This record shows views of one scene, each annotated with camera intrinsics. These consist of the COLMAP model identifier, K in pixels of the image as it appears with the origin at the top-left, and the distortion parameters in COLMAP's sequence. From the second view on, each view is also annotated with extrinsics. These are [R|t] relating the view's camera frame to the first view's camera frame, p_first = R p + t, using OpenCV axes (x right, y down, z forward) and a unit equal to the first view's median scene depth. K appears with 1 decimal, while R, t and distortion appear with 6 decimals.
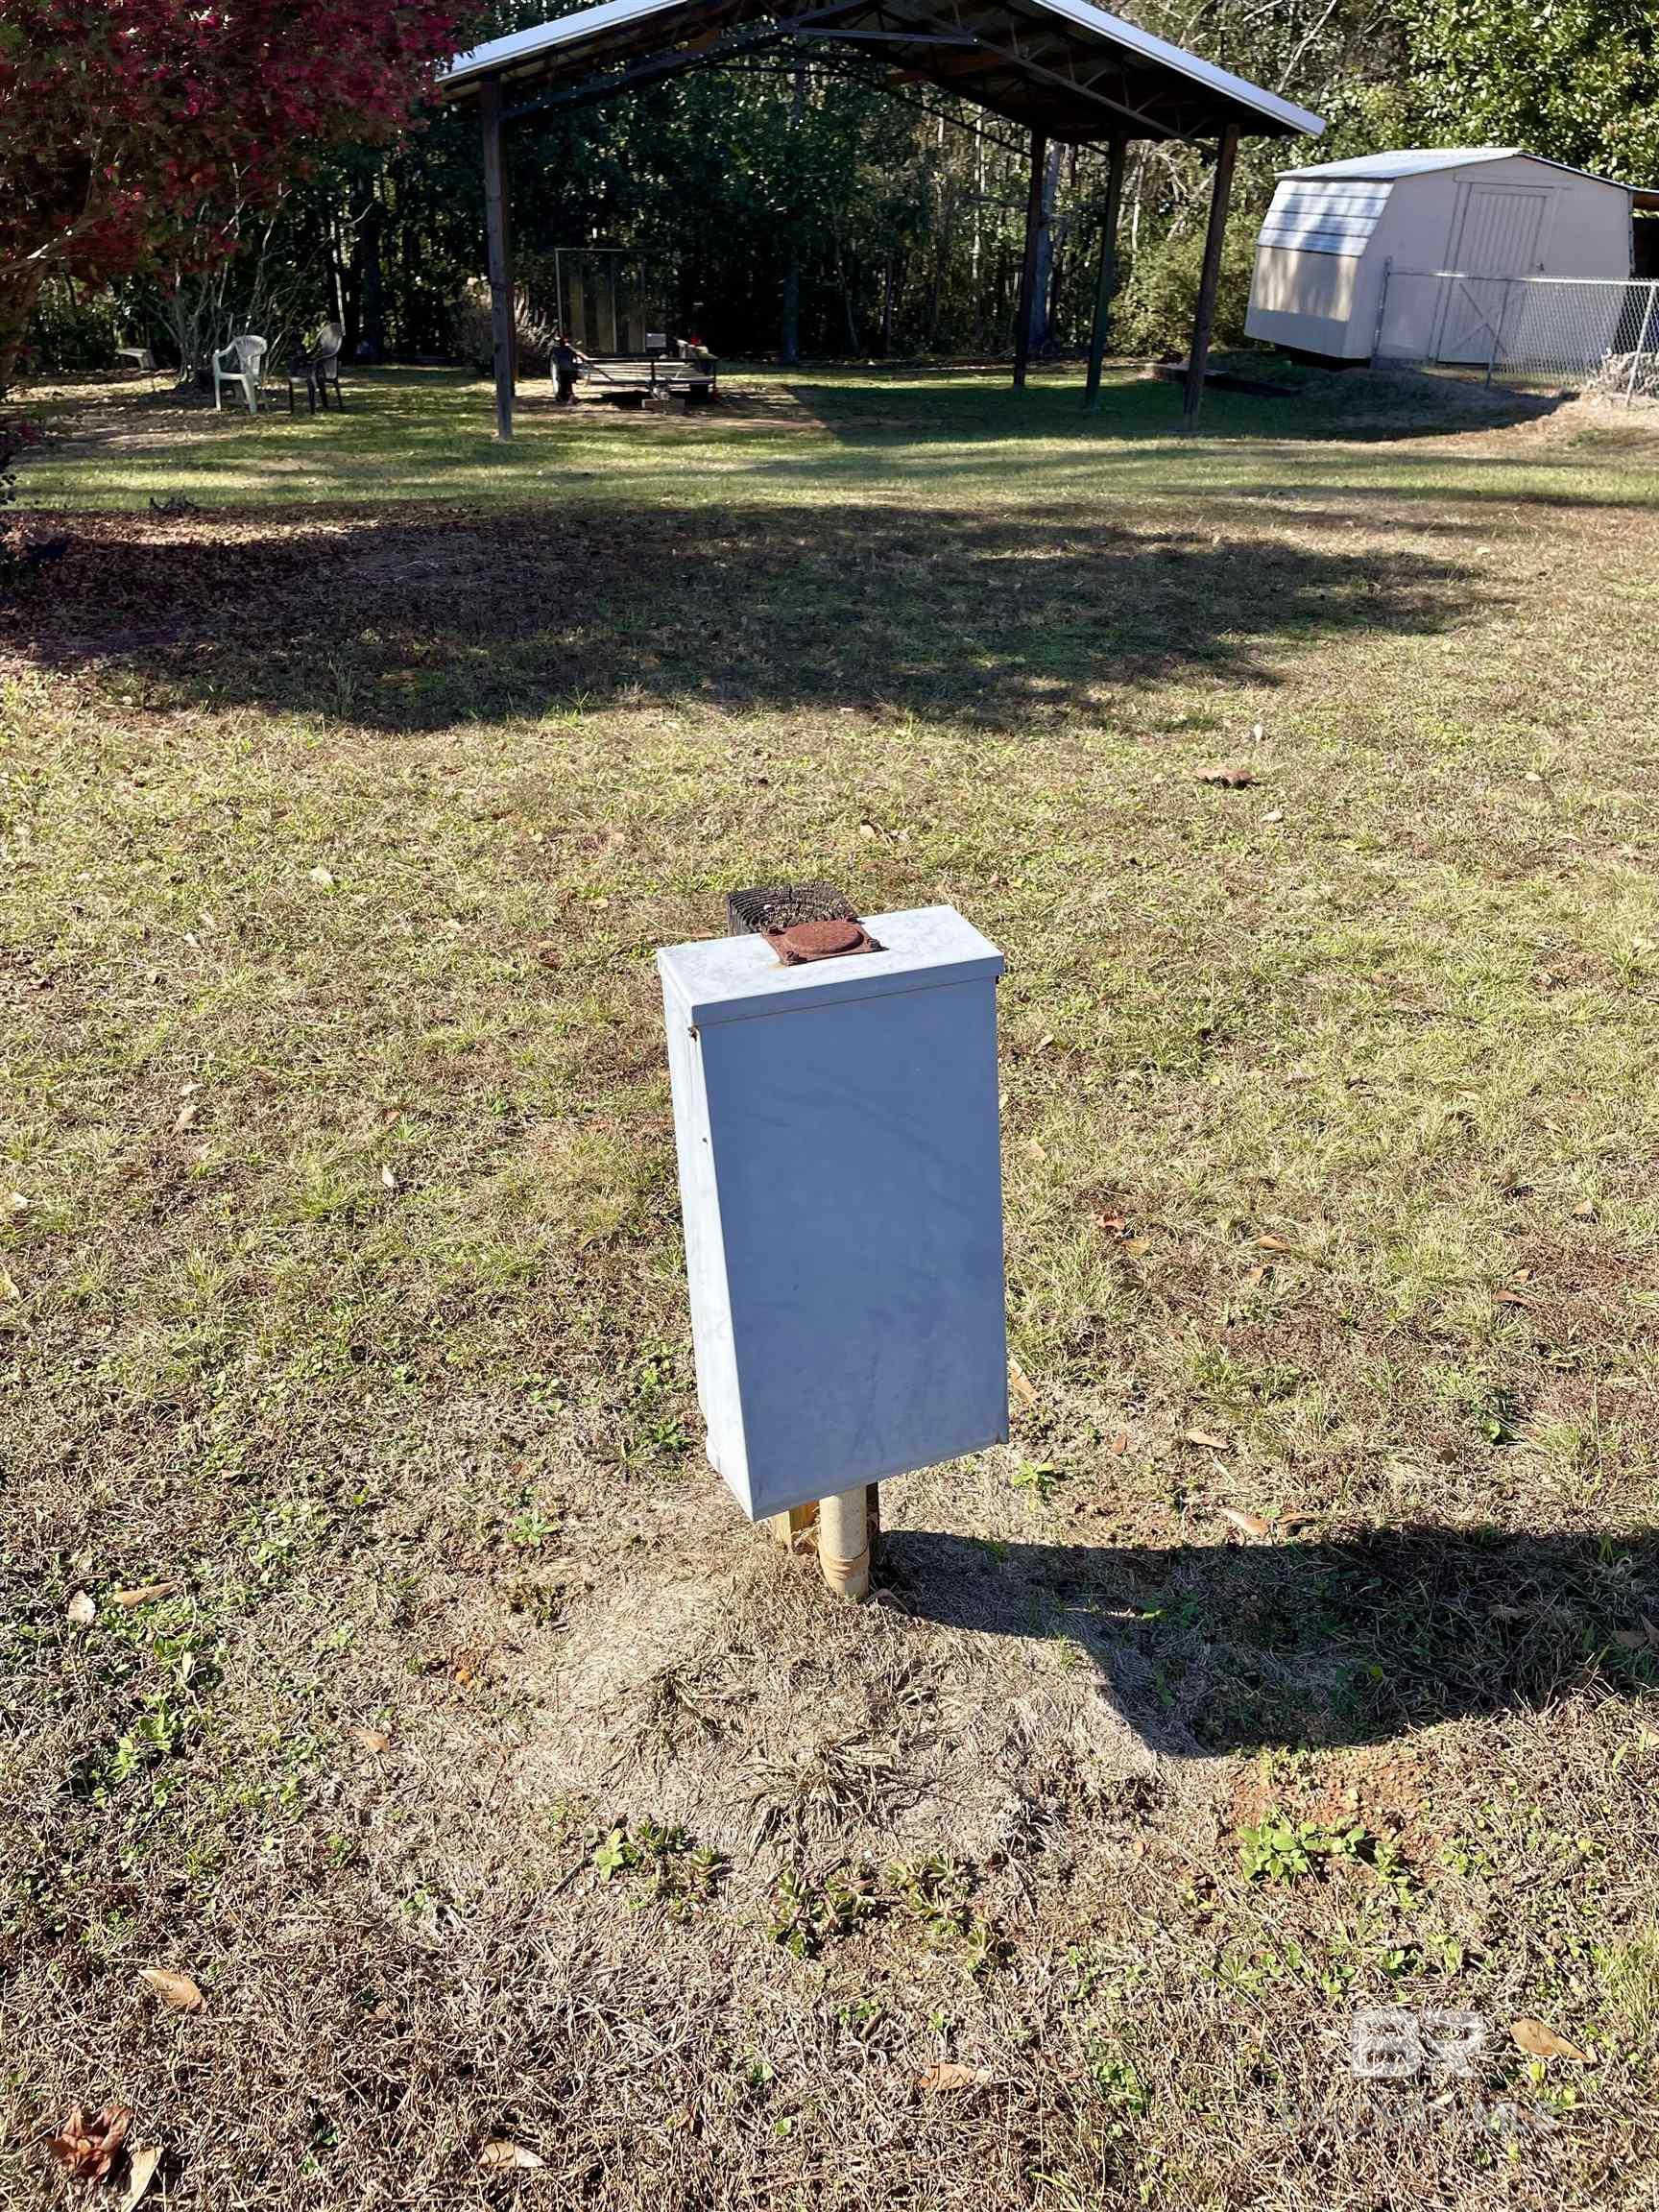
lens RADIAL K [[1661.5, 0, 829.5], [0, 1661.5, 1106.0], [0, 0, 1]] dist [0.101639, -0.129557]
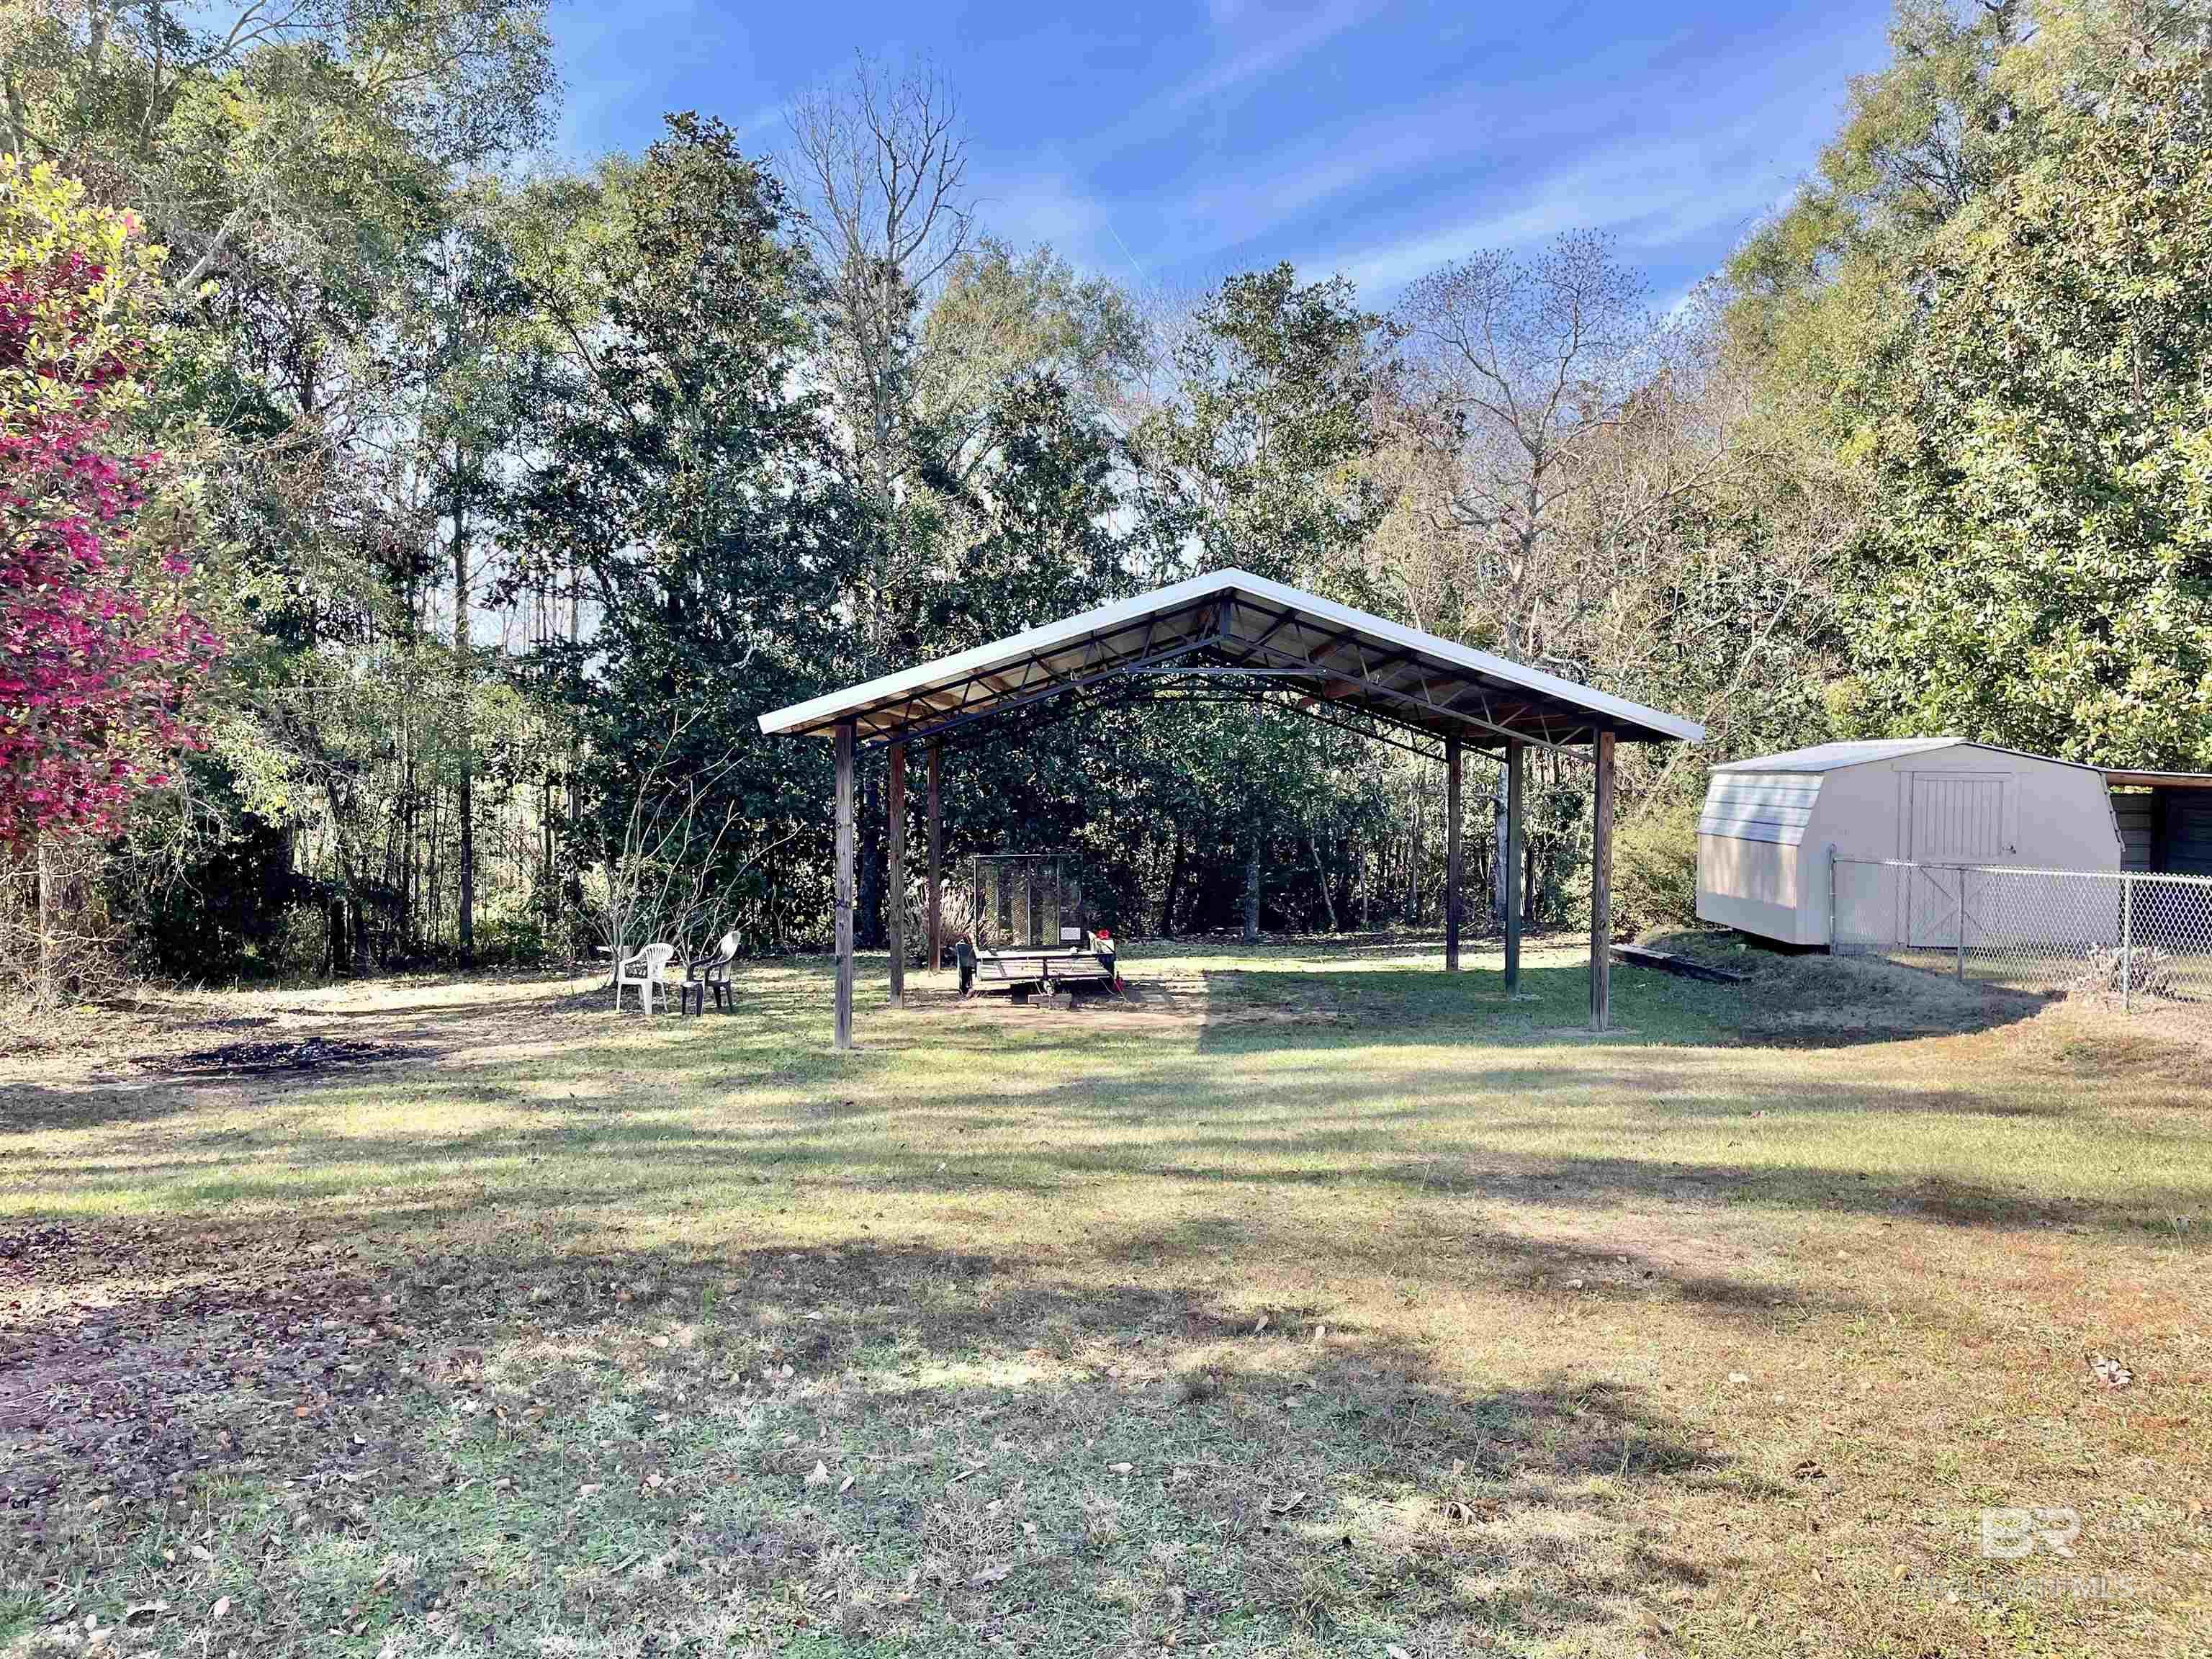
lens RADIAL K [[1690.5, 0, 1106.0], [0, 1690.5, 829.5], [0, 0, 1]] dist [0.124665, -0.187430]
pose [[0.987134, -0.026744, -0.157641, 0.077063], [-0.047023, 0.893754, -0.446086, -0.061796], [0.152822, 0.447760, 0.880997, 0.092516]]
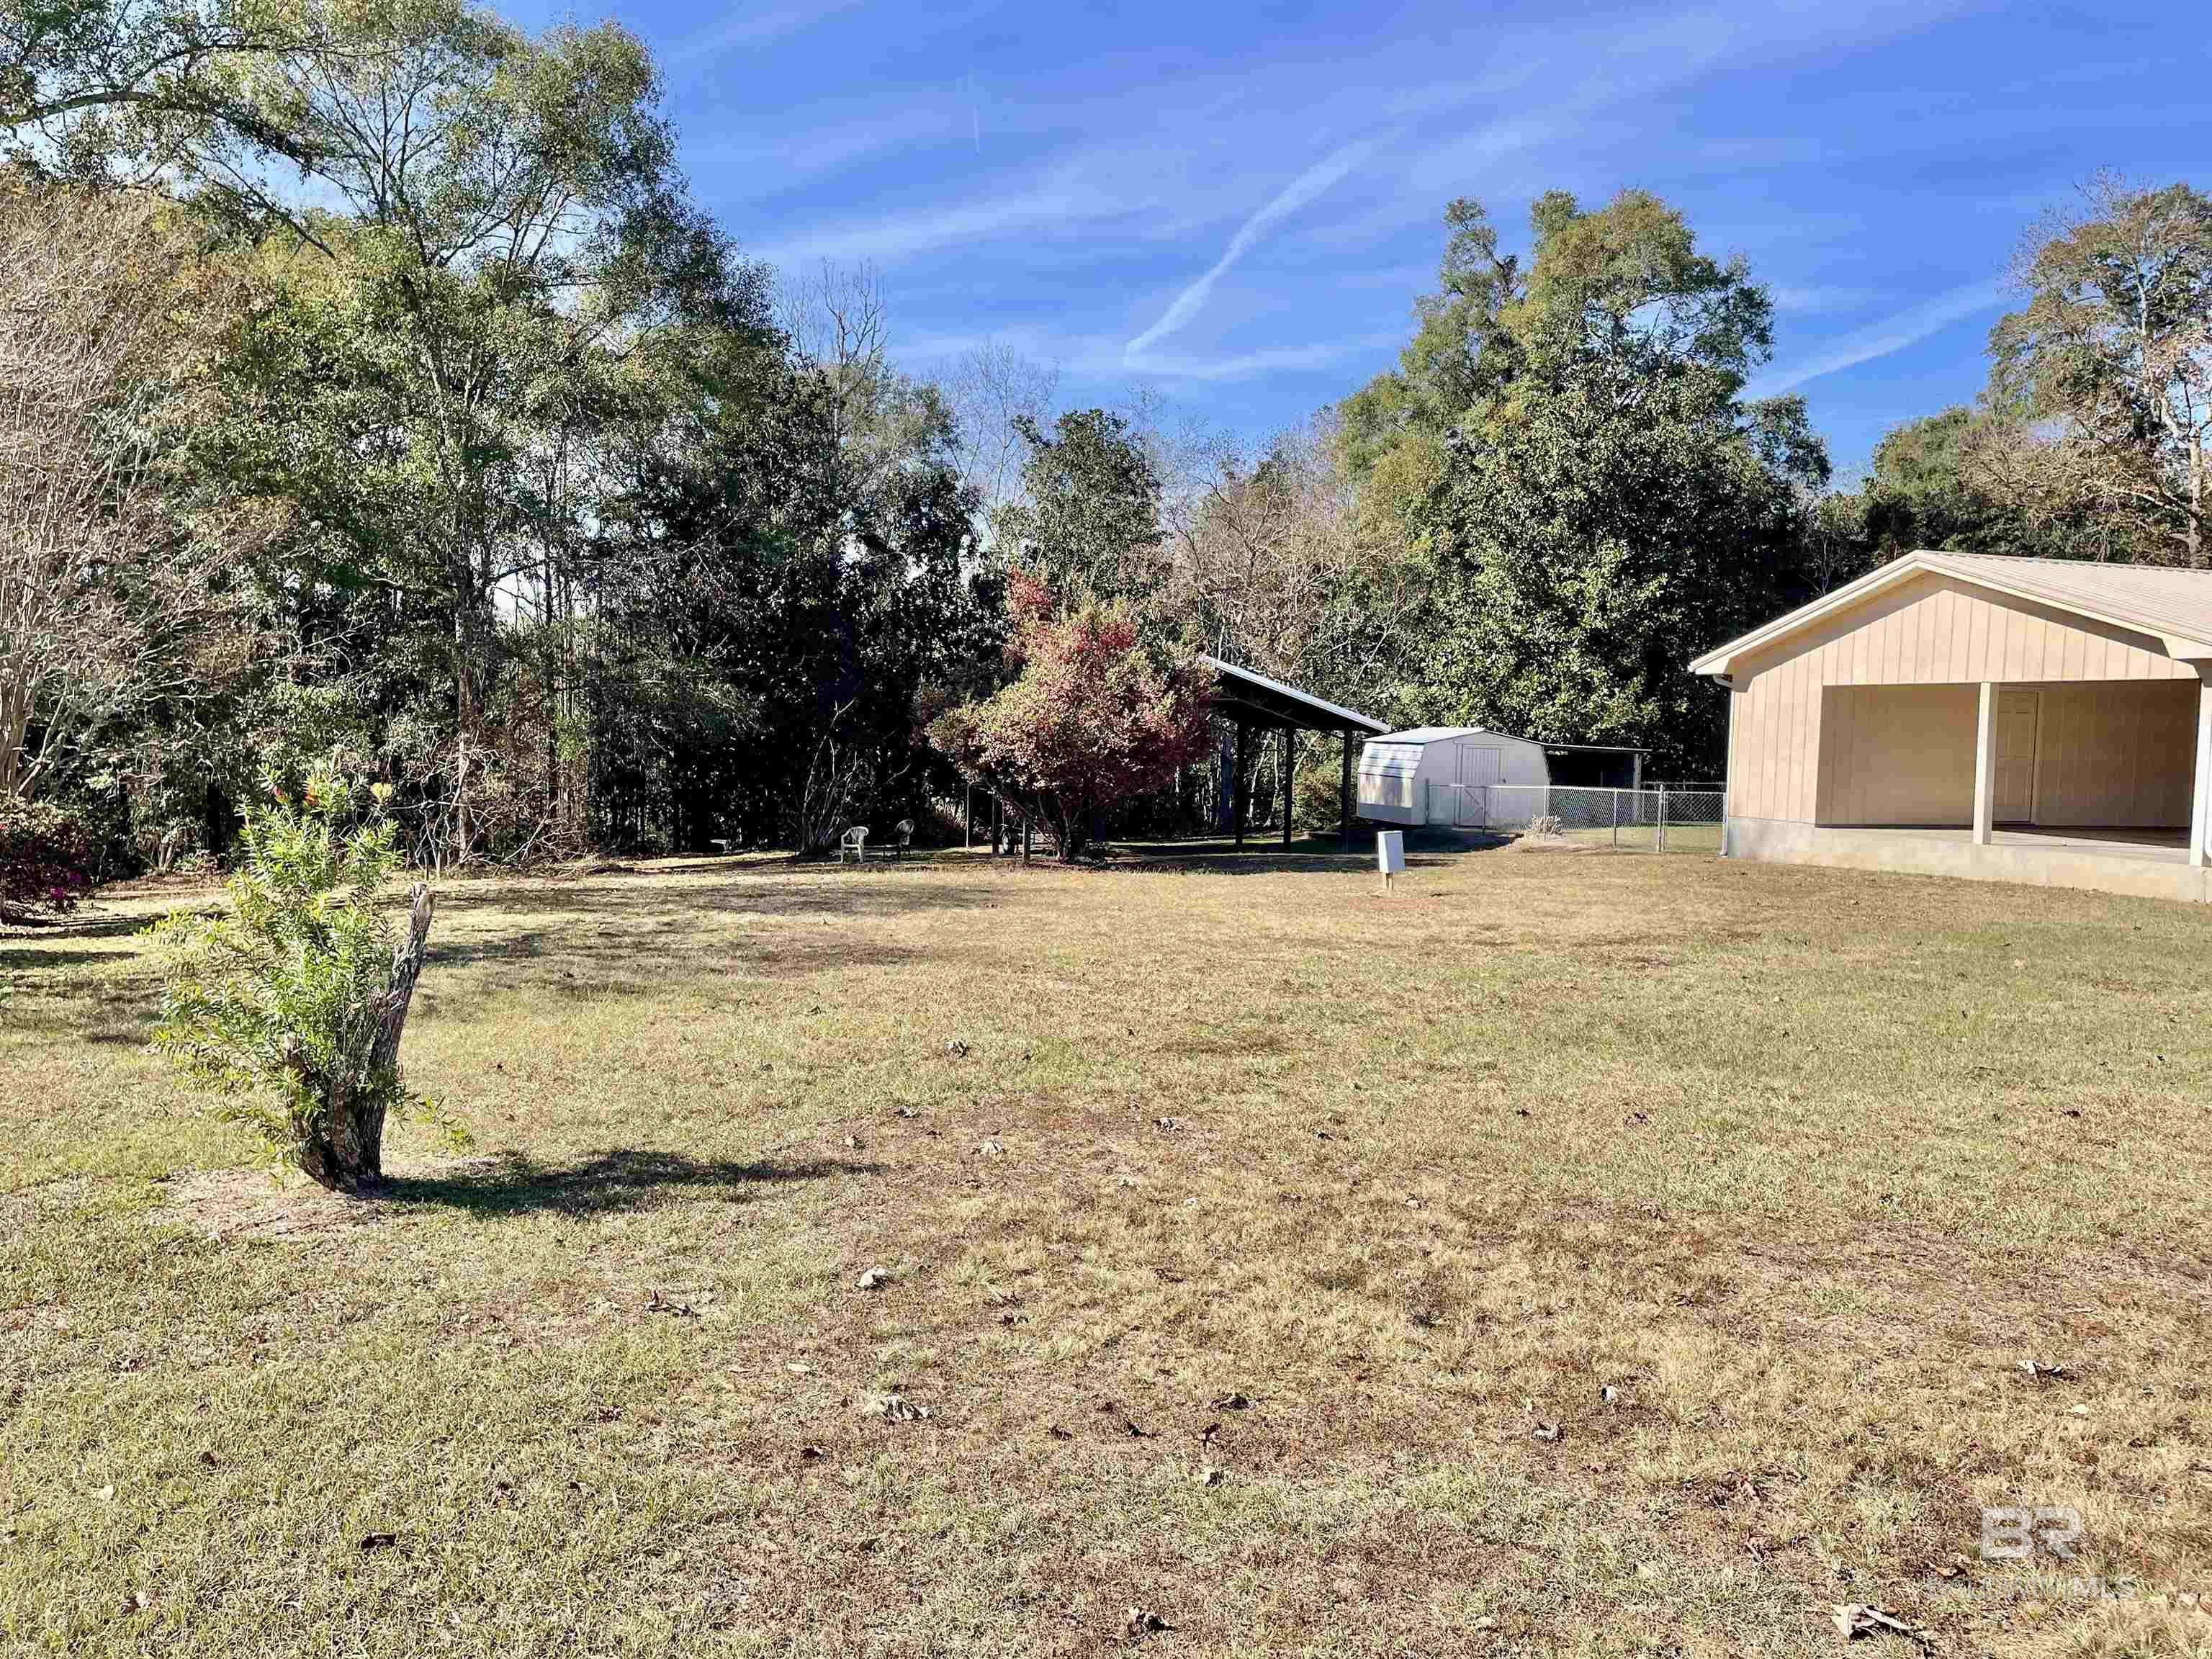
lens RADIAL K [[1658.0, 0, 1112.0], [0, 1658.0, 821.9], [0, 0, 1]] dist [0.111174, -0.141948]
pose [[0.995055, -0.023258, 0.096563, -0.206984], [0.061959, 0.905199, -0.420448, 0.312236], [-0.077630, 0.424351, 0.902164, -0.646282]]
